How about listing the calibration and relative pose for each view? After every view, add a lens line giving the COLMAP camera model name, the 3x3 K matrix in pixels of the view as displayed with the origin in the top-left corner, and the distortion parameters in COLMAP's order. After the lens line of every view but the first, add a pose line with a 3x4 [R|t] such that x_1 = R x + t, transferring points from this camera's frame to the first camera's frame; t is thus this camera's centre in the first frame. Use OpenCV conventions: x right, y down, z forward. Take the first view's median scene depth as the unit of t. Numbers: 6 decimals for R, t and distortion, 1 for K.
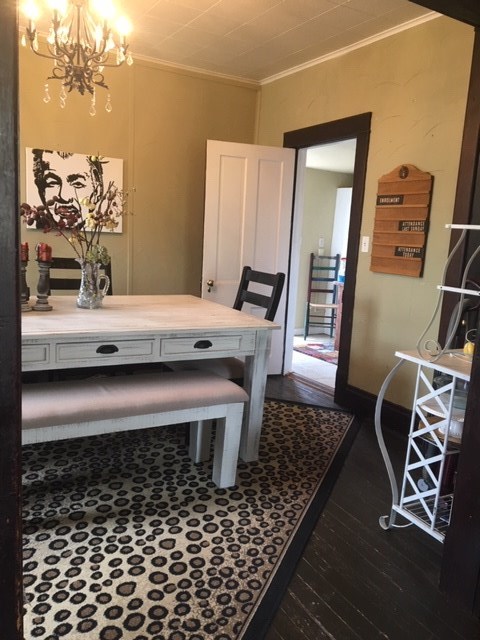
lens RADIAL K [[539.9, 0, 240.0], [0, 539.9, 320.0], [0, 0, 1]] dist [0.110027, -0.173712]
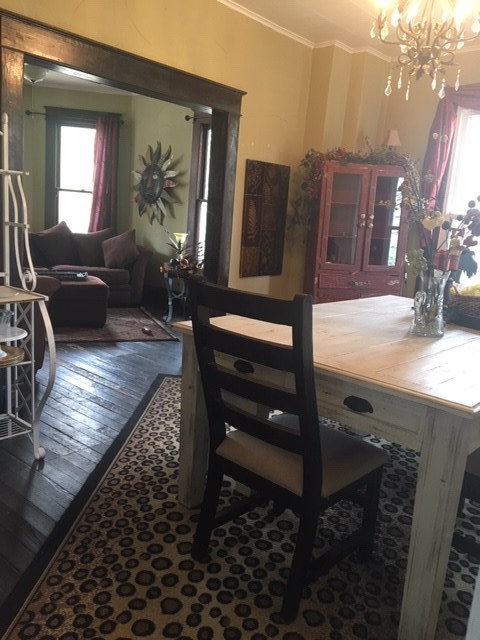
lens RADIAL K [[539.9, 0, 240.0], [0, 539.9, 320.0], [0, 0, 1]] dist [0.110027, -0.173712]
pose [[-0.938766, -0.070920, -0.337177, 0.254712], [-0.187756, 0.925826, 0.328016, -0.275515], [0.288904, 0.371238, -0.882449, 1.797283]]
